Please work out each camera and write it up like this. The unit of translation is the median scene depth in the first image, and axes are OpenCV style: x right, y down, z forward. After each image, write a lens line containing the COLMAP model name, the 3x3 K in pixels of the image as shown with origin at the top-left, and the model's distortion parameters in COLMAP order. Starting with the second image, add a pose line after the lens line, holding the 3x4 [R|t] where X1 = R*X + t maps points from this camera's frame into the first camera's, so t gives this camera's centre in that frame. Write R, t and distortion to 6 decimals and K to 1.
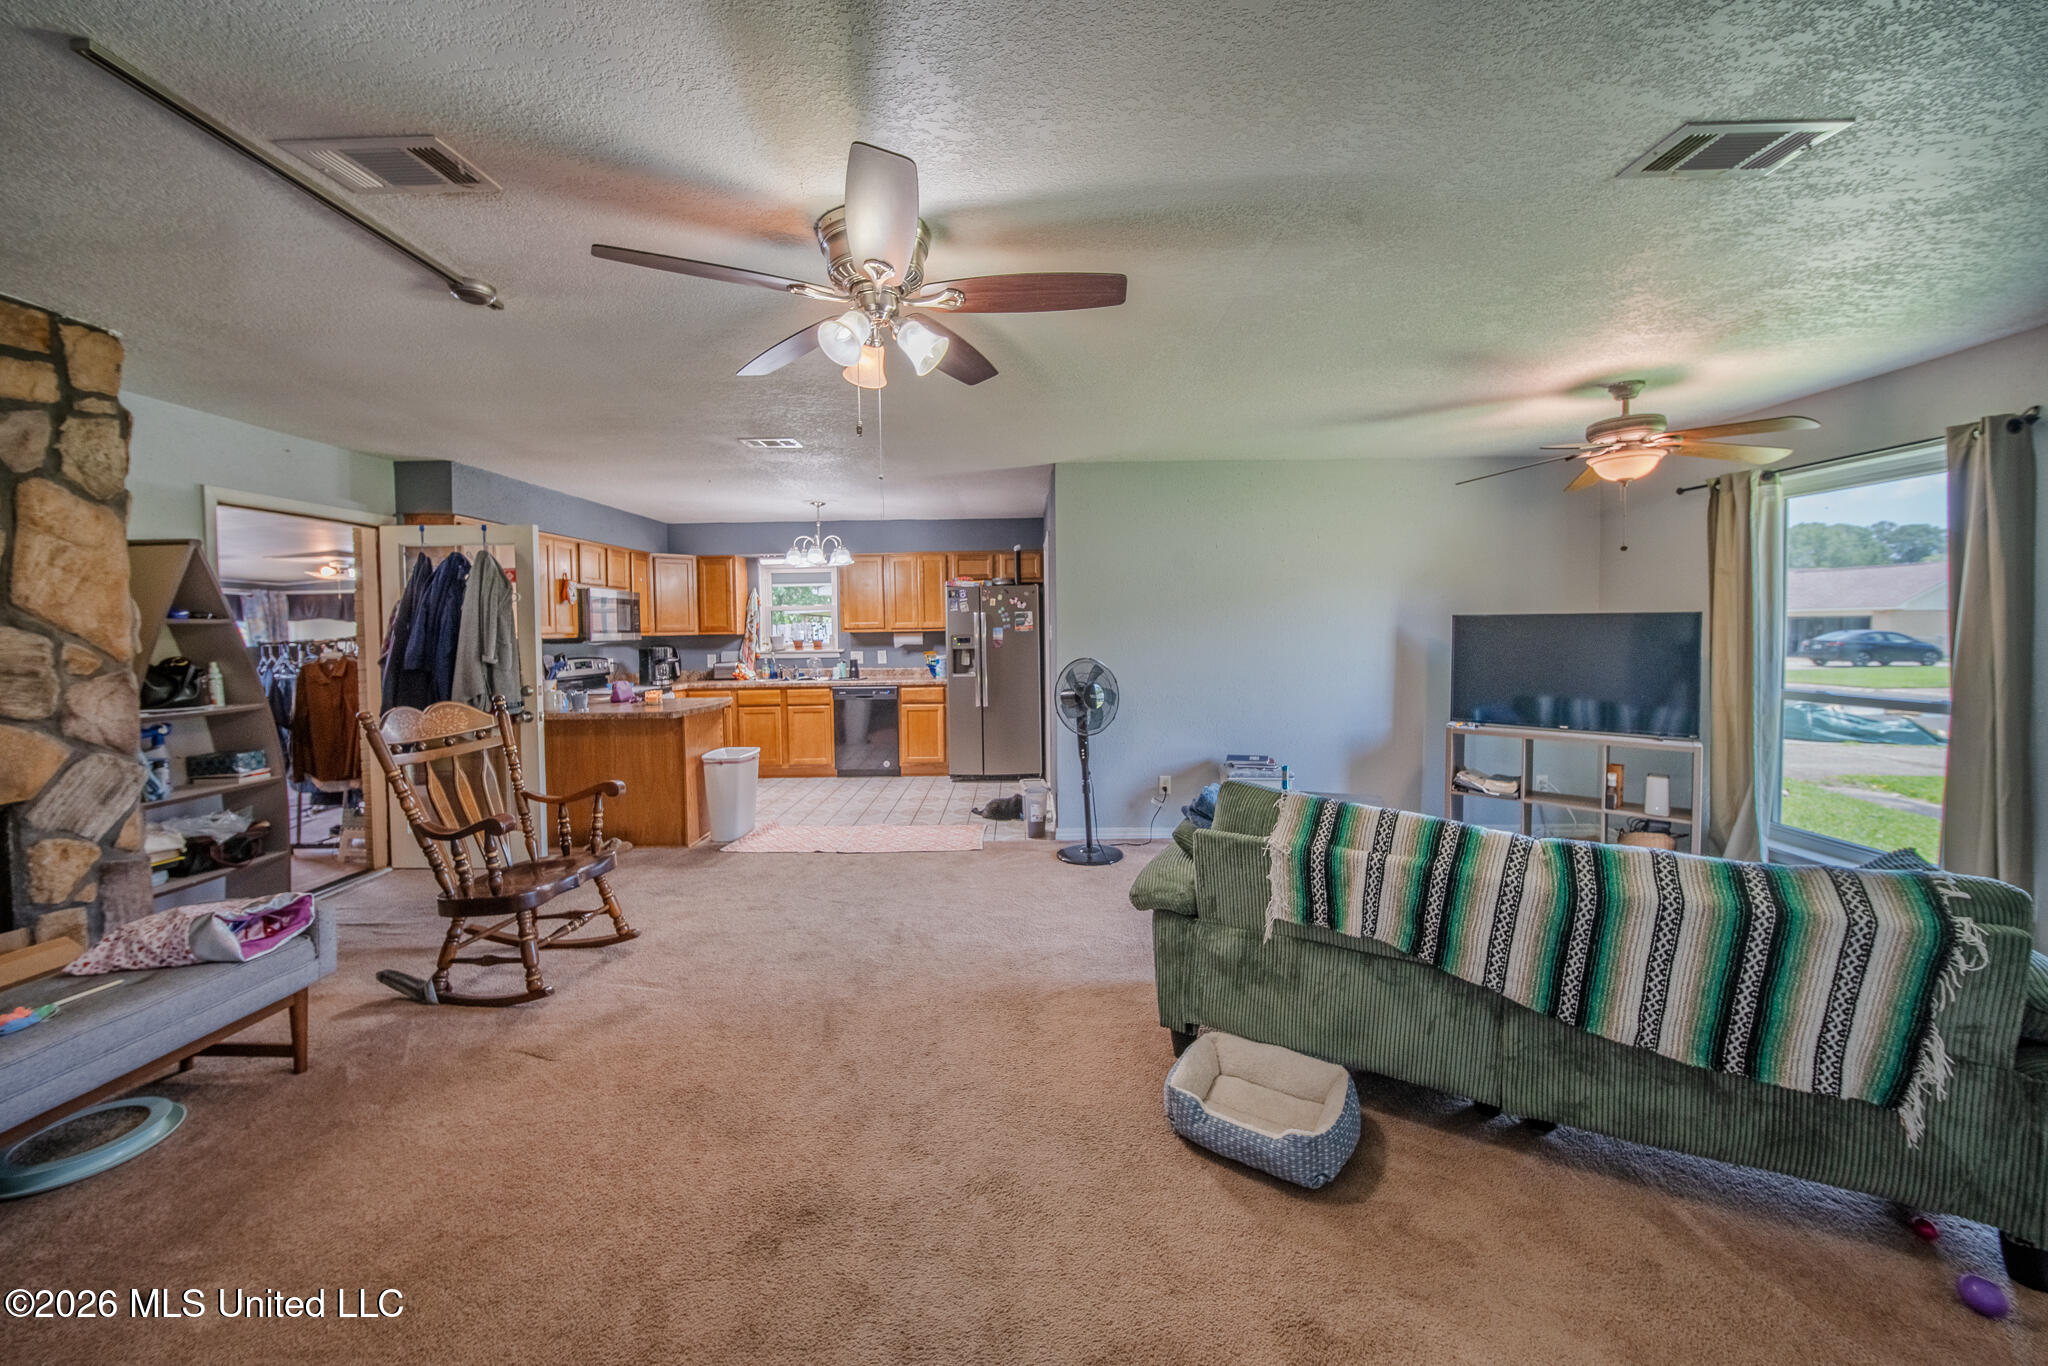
lens RADIAL K [[740.9, 0, 1015.9], [0, 740.9, 650.6], [0, 0, 1]] dist [-0.000962, -0.000367]
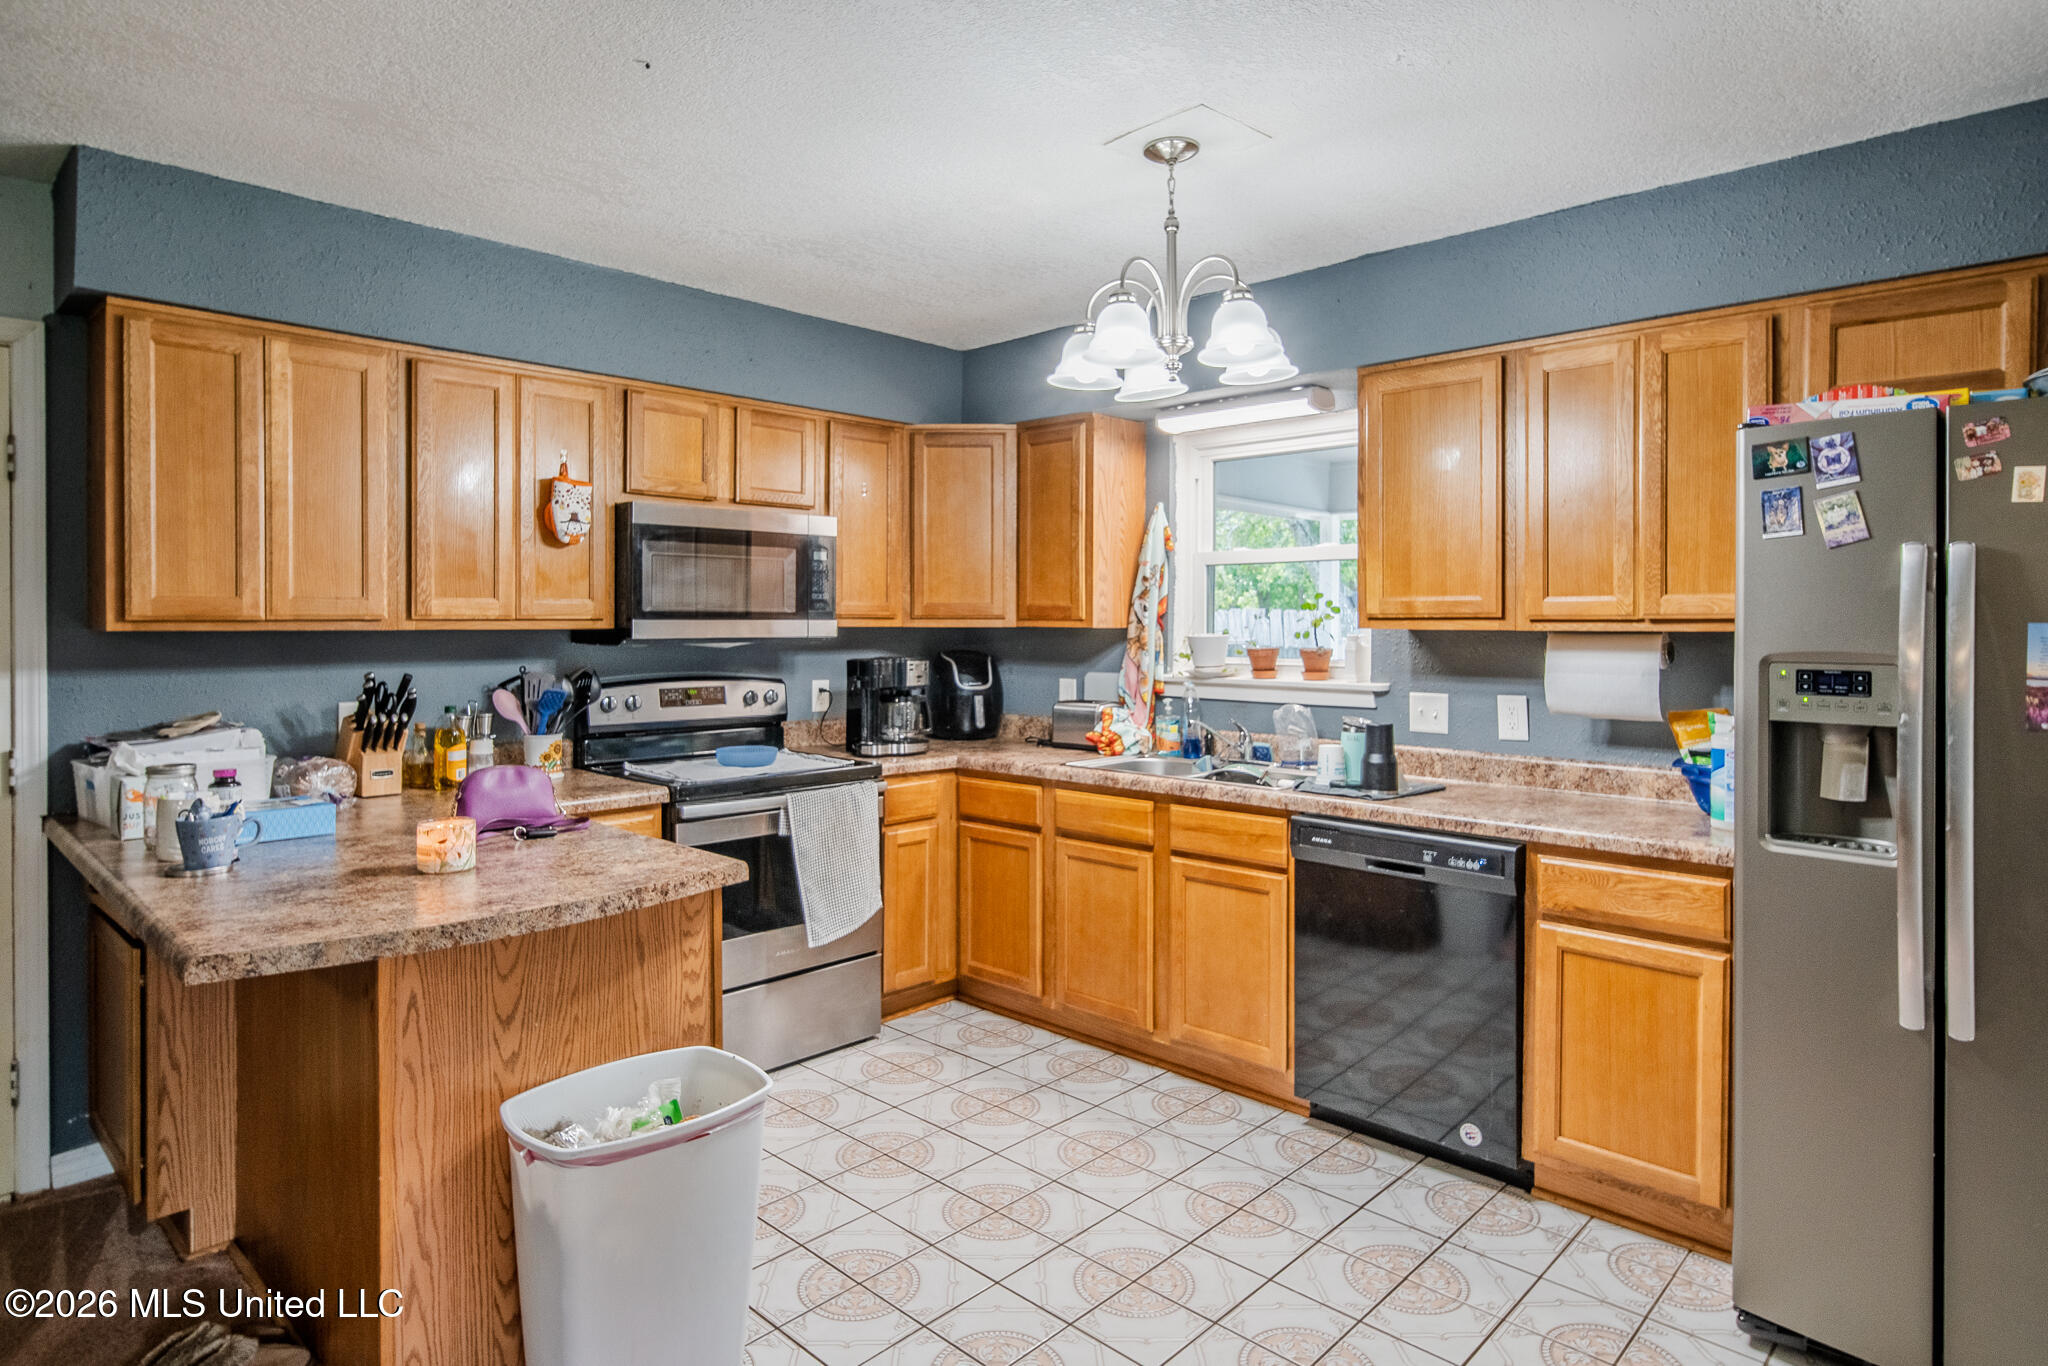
lens RADIAL K [[1138.3, 0, 1022.4], [0, 1138.3, 627.4], [0, 0, 1]] dist [-0.000699, 0.000521]
pose [[0.726844, 0.020752, -0.686489, -0.017914], [-0.033652, 0.999419, -0.005419, -0.019886], [0.685977, 0.027041, 0.727120, 0.621622]]
